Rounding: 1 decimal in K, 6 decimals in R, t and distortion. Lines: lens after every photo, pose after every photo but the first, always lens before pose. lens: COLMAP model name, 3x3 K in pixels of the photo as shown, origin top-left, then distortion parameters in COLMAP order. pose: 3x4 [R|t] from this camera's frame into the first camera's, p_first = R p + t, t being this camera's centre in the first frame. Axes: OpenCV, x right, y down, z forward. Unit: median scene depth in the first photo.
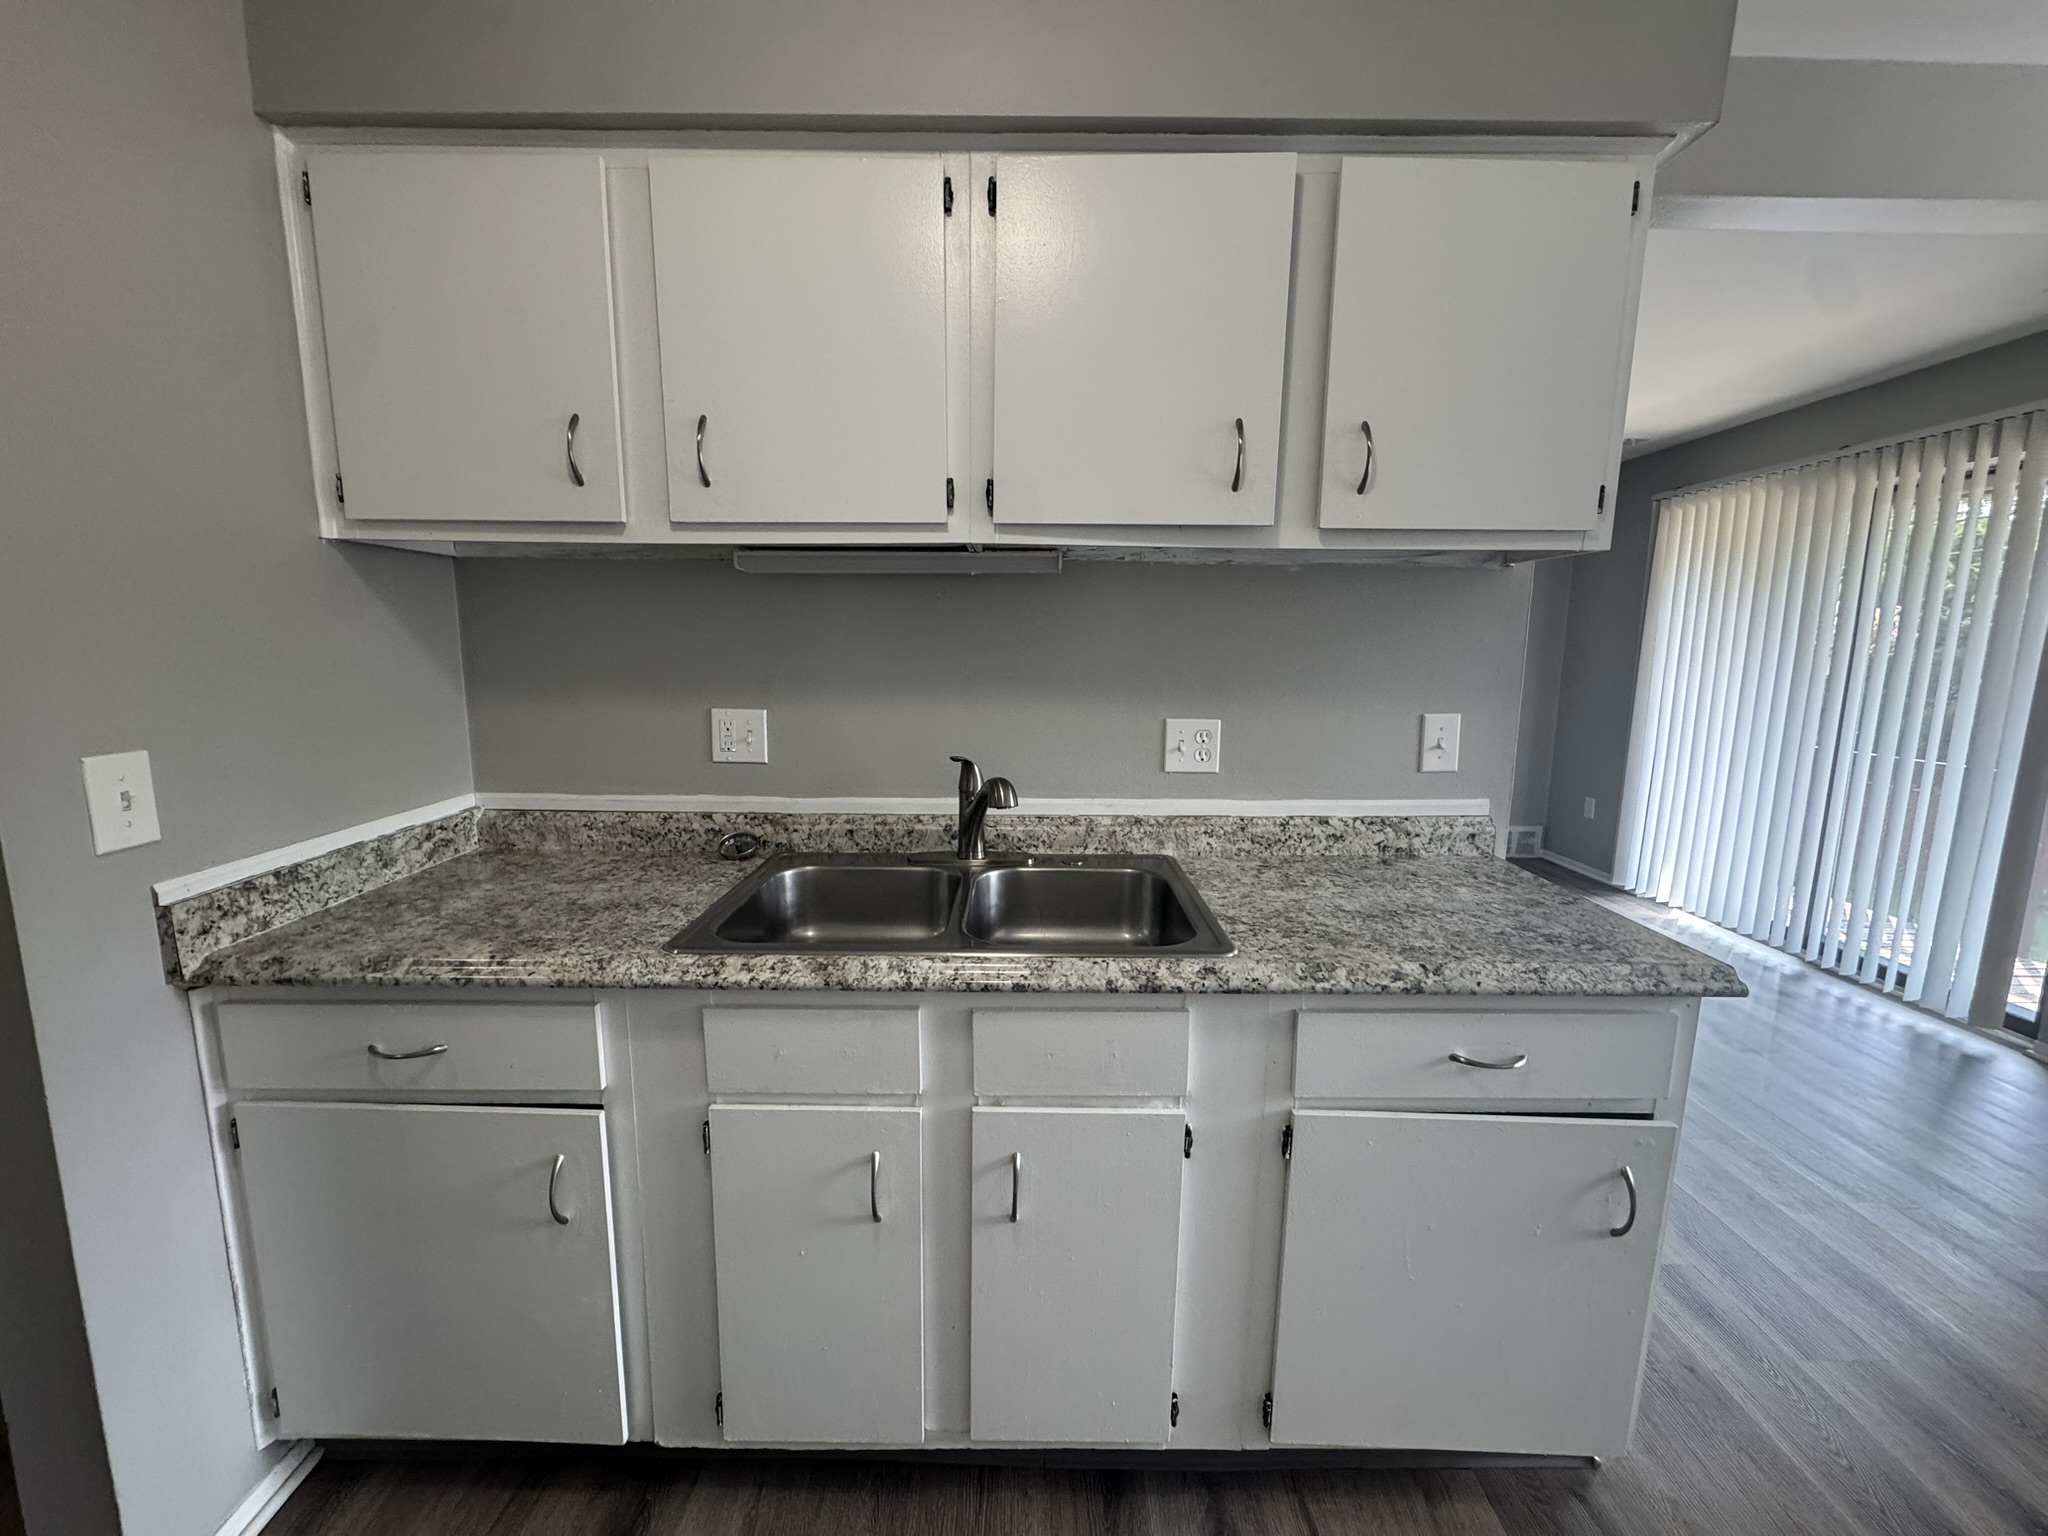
lens RADIAL K [[821.1, 0, 1023.7], [0, 821.1, 773.6], [0, 0, 1]] dist [-0.000338, 0.000081]
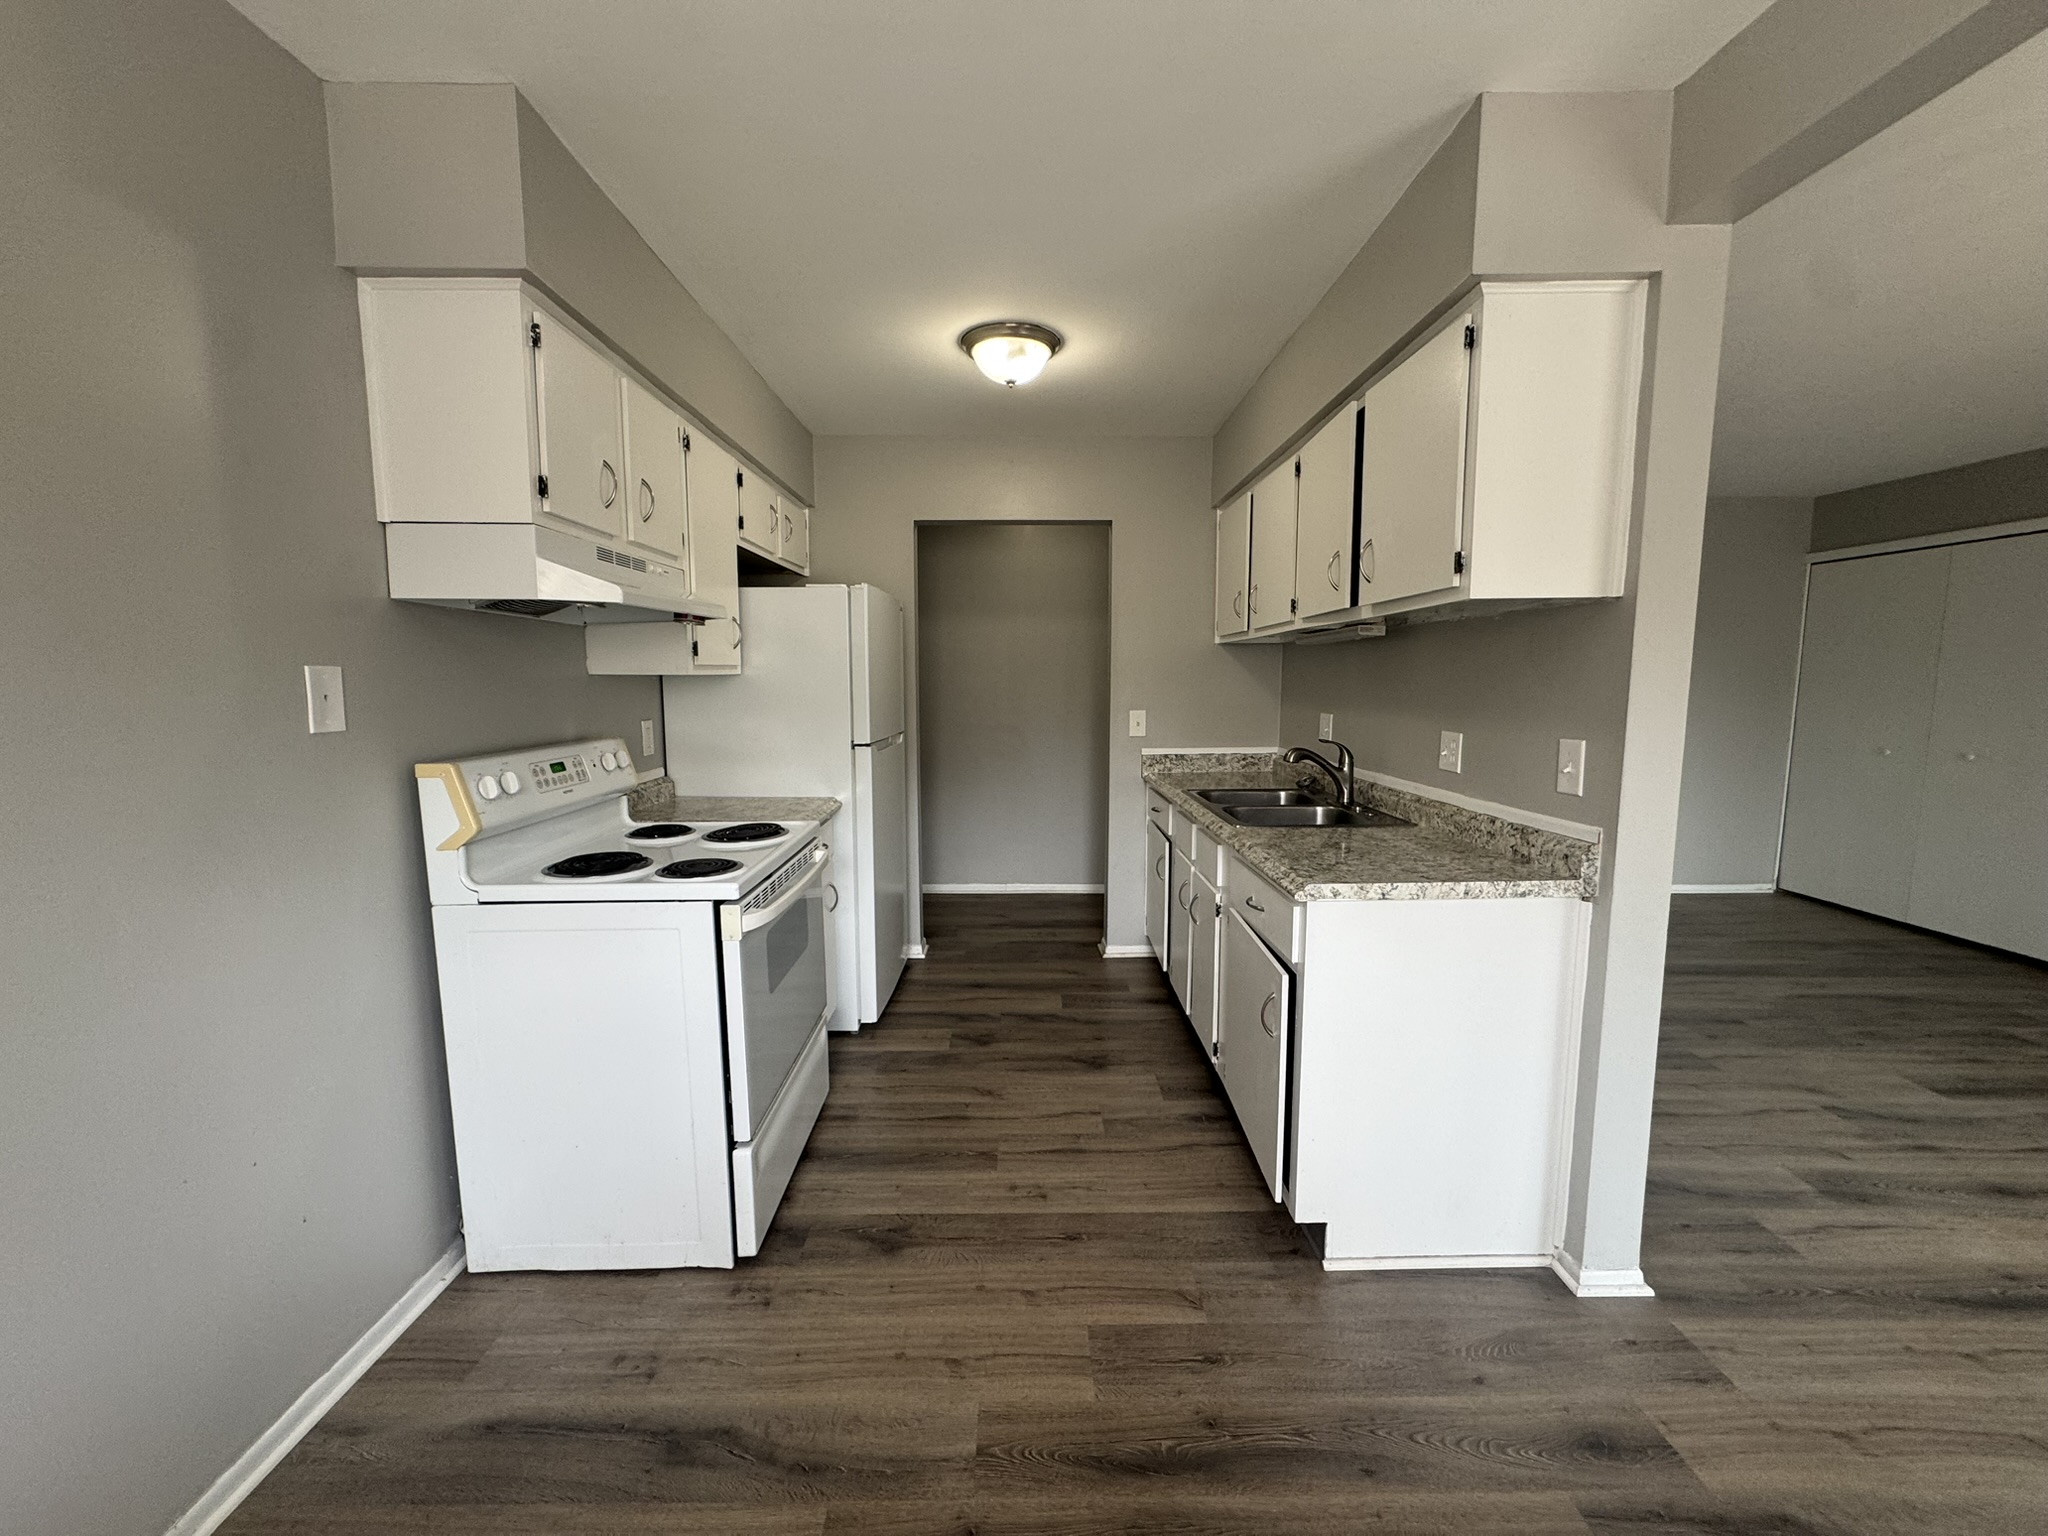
lens RADIAL K [[821.1, 0, 1023.6], [0, 821.1, 767.1], [0, 0, 1]] dist [-0.000338, 0.000081]
pose [[0.011678, 0.098625, -0.995056, 1.576780], [-0.154306, 0.983382, 0.095657, -0.029838], [0.987954, 0.152426, 0.026702, 0.269205]]
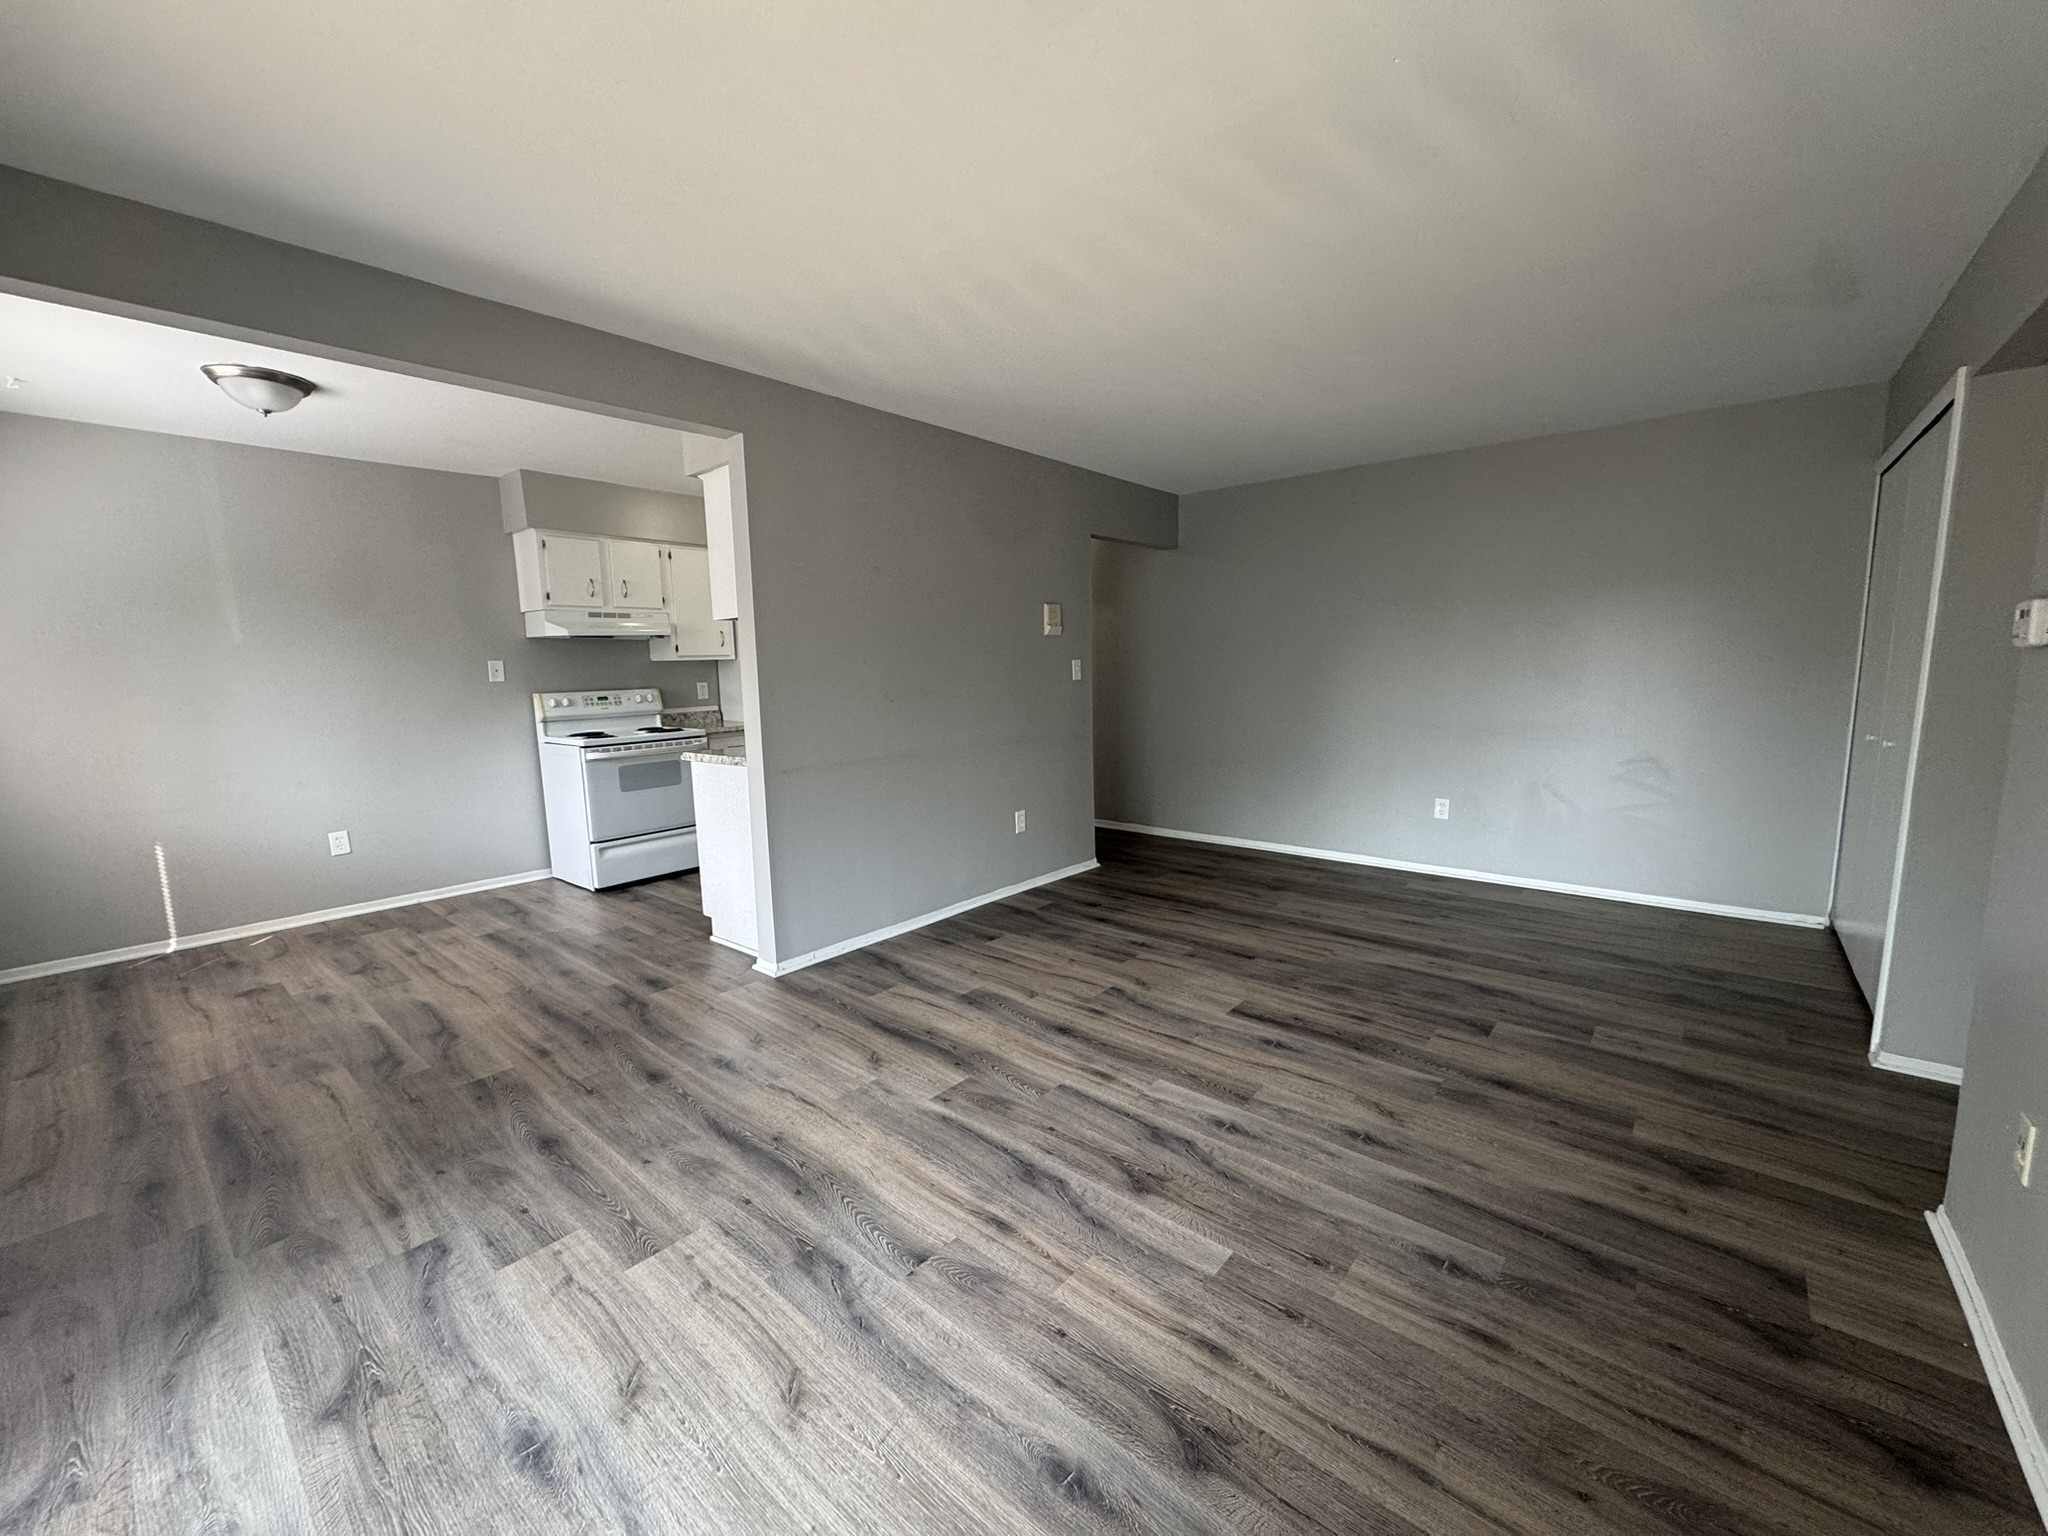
lens RADIAL K [[821.1, 0, 1023.6], [0, 821.1, 767.9], [0, 0, 1]] dist [-0.000338, 0.000081]
pose [[-0.645788, 0.100889, -0.756822, 1.693636], [-0.105204, 0.970019, 0.219078, -0.397562], [0.756234, 0.221099, -0.615813, 2.783253]]
